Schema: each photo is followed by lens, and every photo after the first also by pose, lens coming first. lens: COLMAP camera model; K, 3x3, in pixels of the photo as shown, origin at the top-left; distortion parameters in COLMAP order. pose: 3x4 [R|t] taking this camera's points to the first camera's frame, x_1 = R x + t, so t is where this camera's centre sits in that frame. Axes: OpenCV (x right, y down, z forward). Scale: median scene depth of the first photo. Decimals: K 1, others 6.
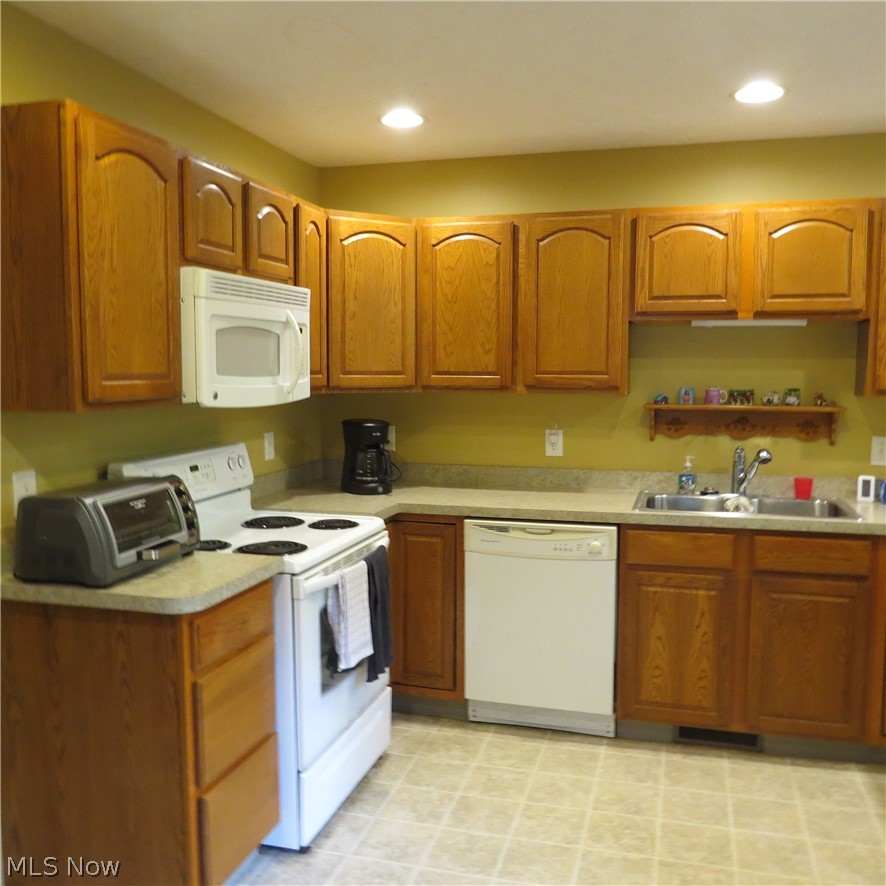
lens RADIAL K [[847.6, 0, 446.1], [0, 847.6, 440.1], [0, 0, 1]] dist [-0.008422, 0.000000]
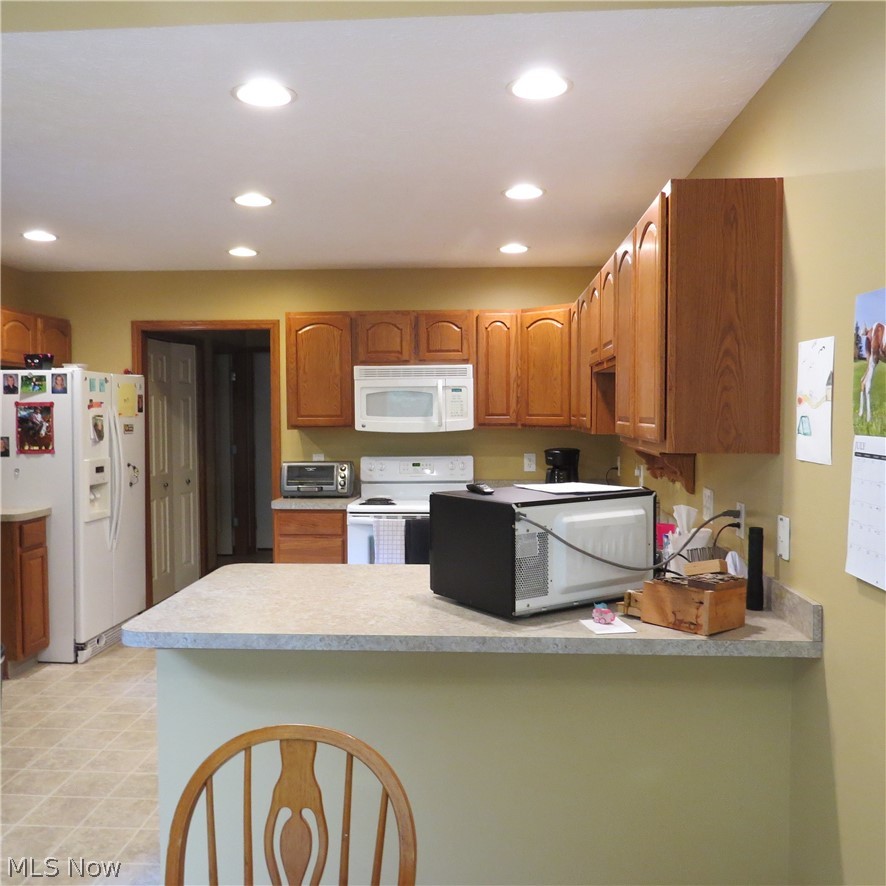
lens RADIAL K [[847.6, 0, 445.3], [0, 847.6, 445.3], [0, 0, 1]] dist [-0.008422, 0.000000]
pose [[0.210693, 0.034698, -0.976936, 1.755167], [-0.080989, 0.996554, 0.017928, -0.055162], [0.974192, 0.075343, 0.212777, 0.724957]]
